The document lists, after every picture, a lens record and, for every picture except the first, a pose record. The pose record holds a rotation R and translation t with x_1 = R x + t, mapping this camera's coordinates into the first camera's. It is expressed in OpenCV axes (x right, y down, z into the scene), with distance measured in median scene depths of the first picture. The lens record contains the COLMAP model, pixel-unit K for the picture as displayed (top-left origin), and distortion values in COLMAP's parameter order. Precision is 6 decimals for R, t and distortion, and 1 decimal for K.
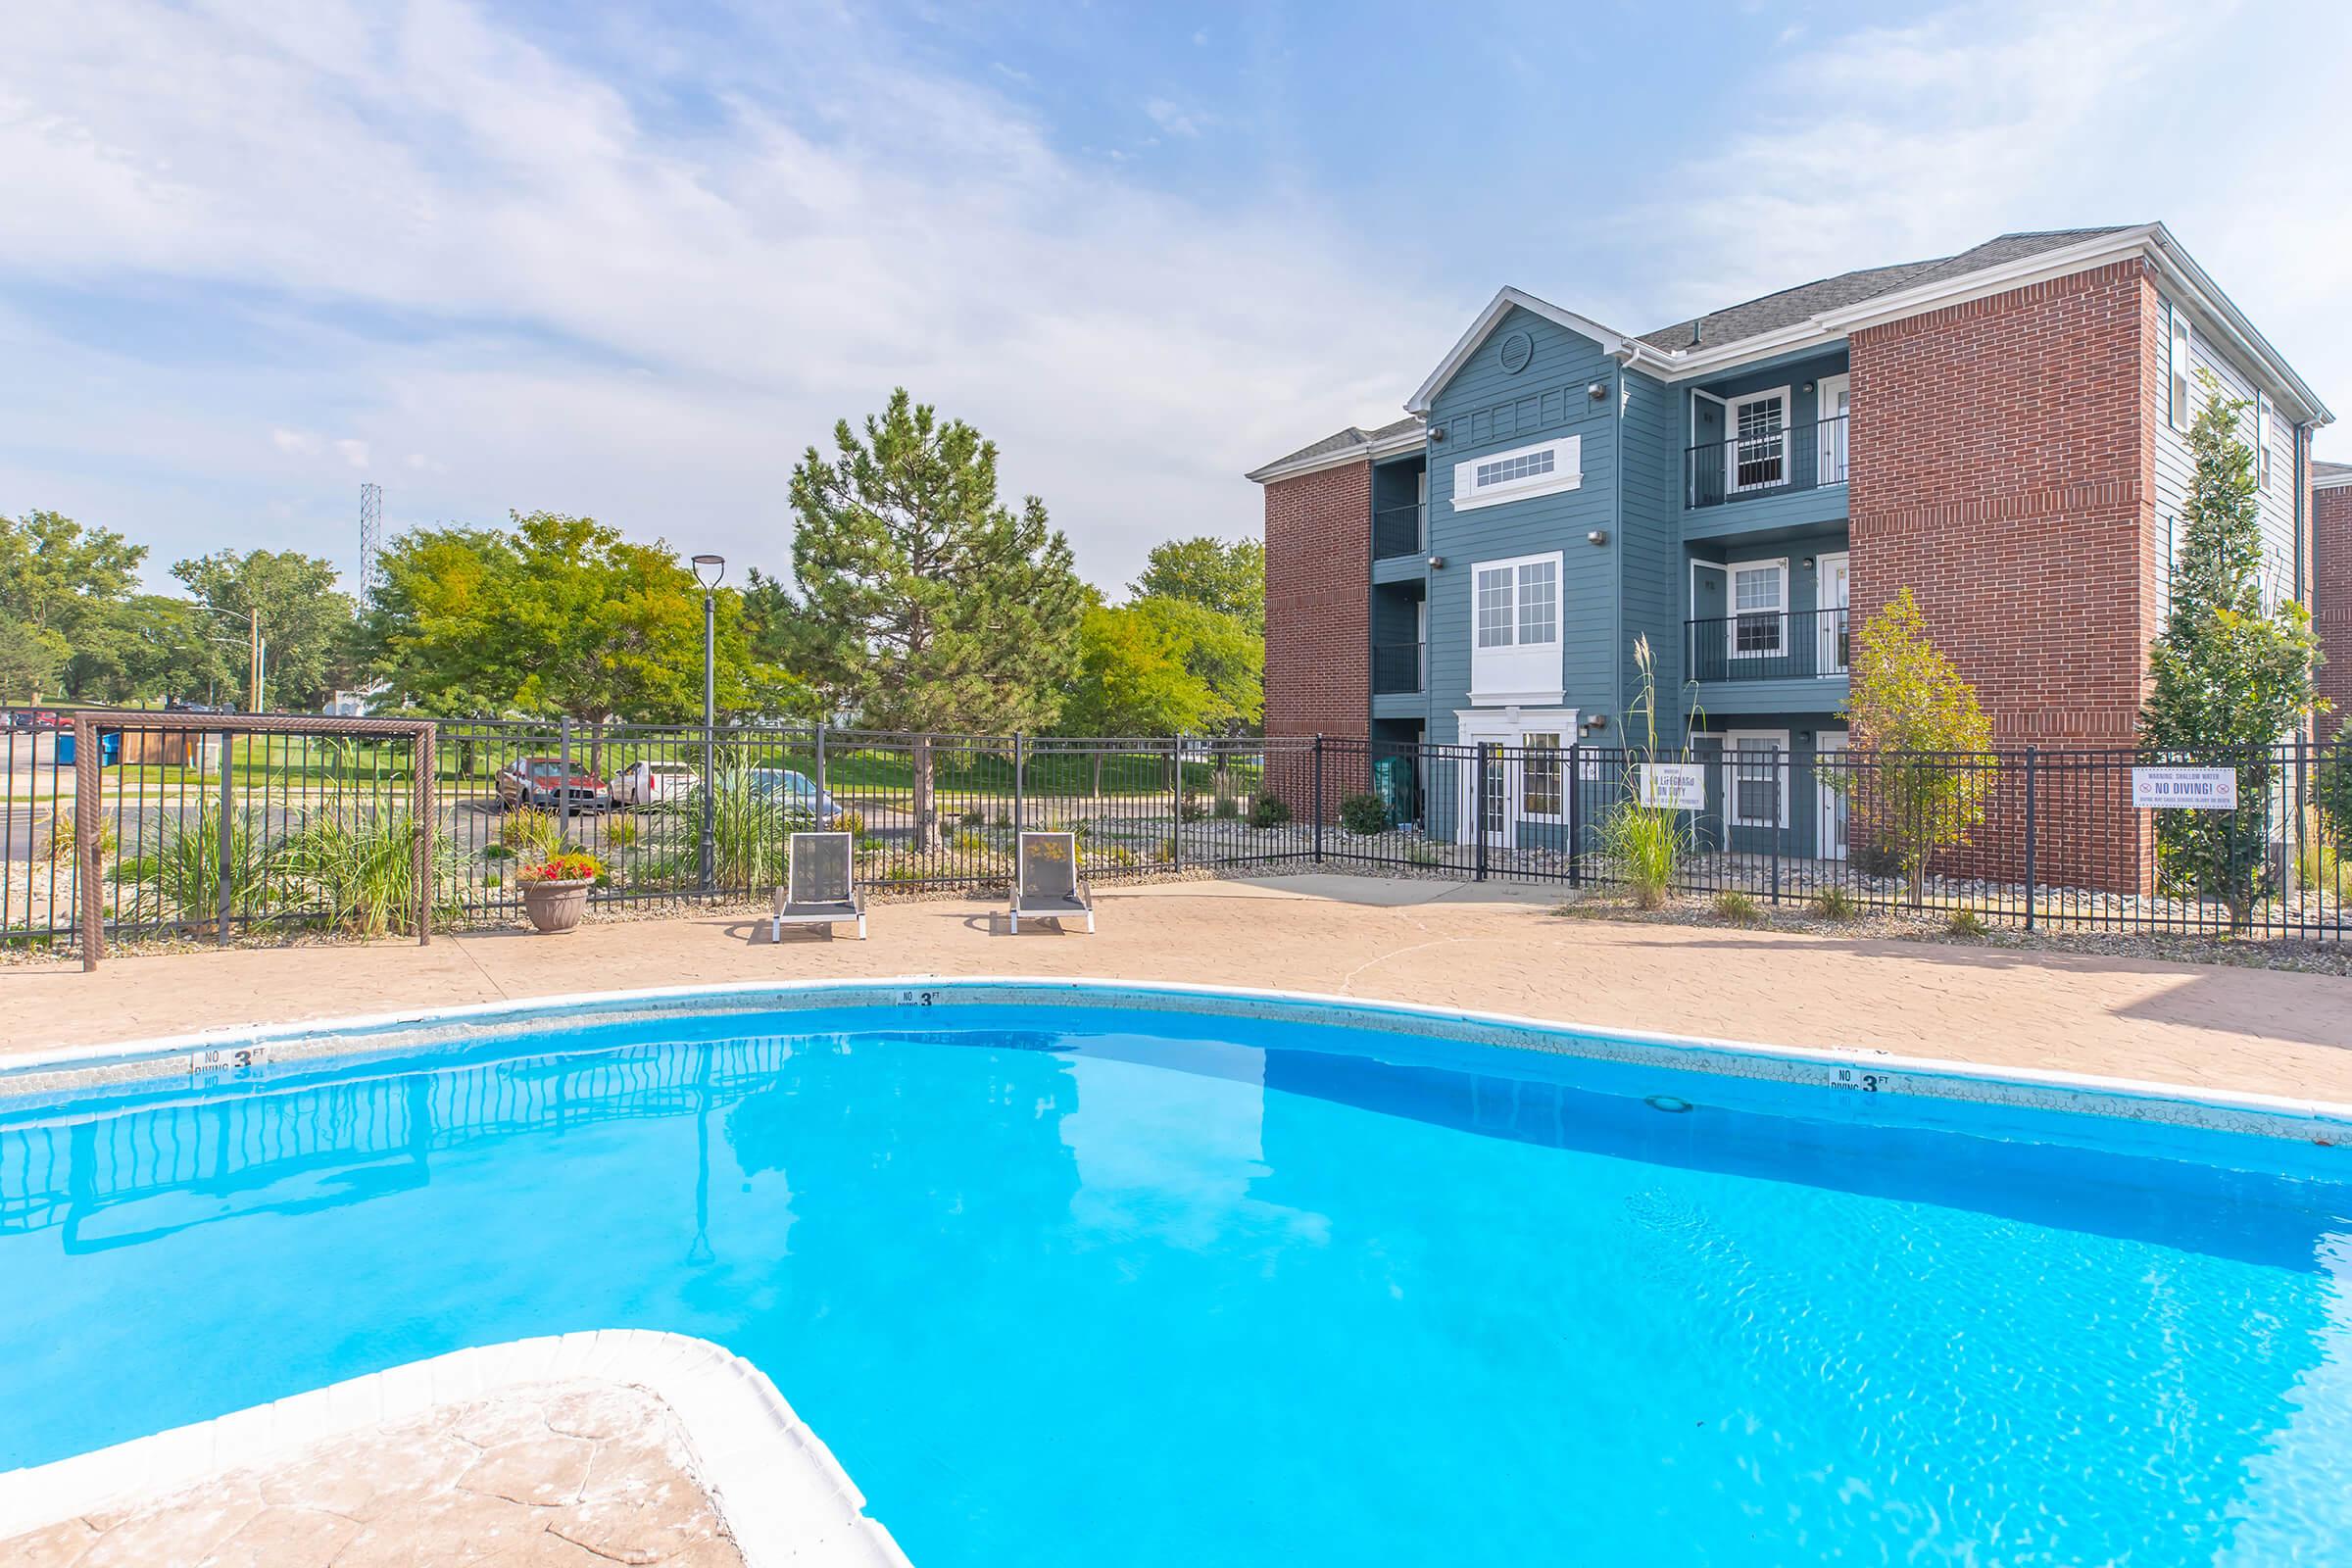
lens RADIAL K [[1140.2, 0, 1195.6], [0, 1140.2, 767.7], [0, 0, 1]] dist [0.005605, 0.001086]
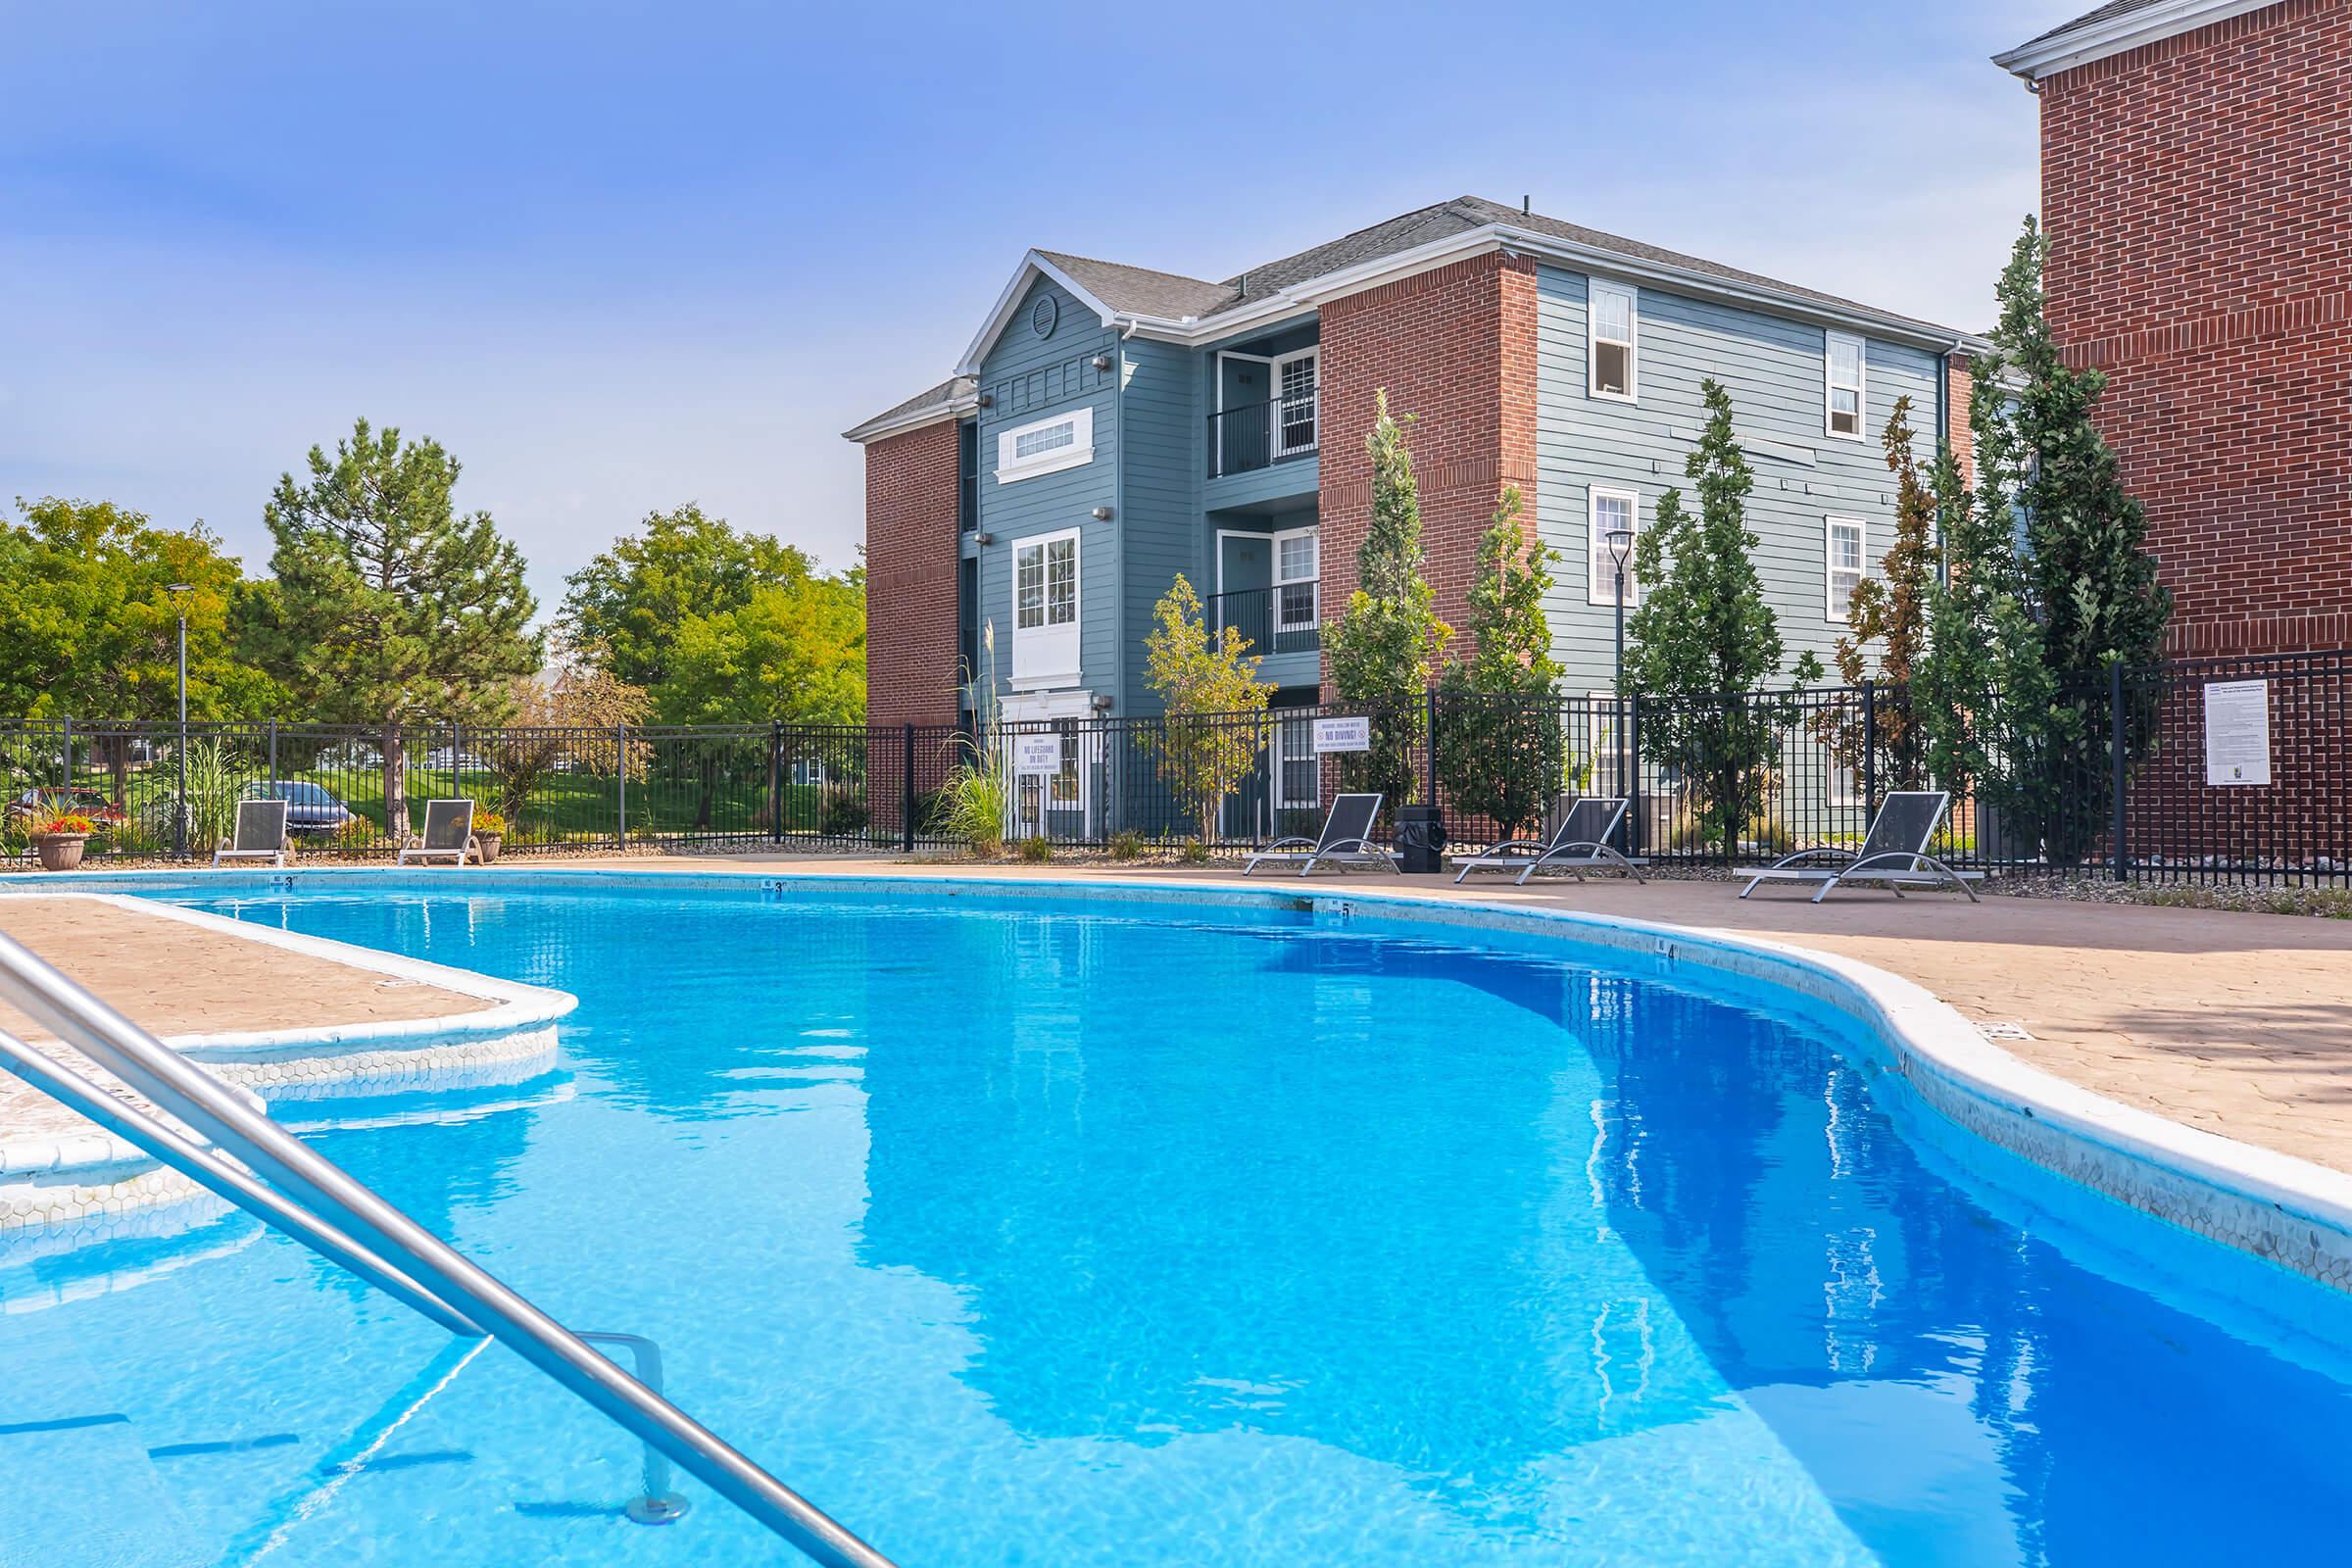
lens RADIAL K [[2205.5, 0, 1160.5], [0, 2205.5, 793.1], [0, 0, 1]] dist [0.012743, 0.000000]
pose [[0.997732, -0.029788, -0.060360, 0.476307], [0.028297, 0.999276, -0.025412, 0.080289], [0.061073, 0.023646, 0.997853, -0.814296]]
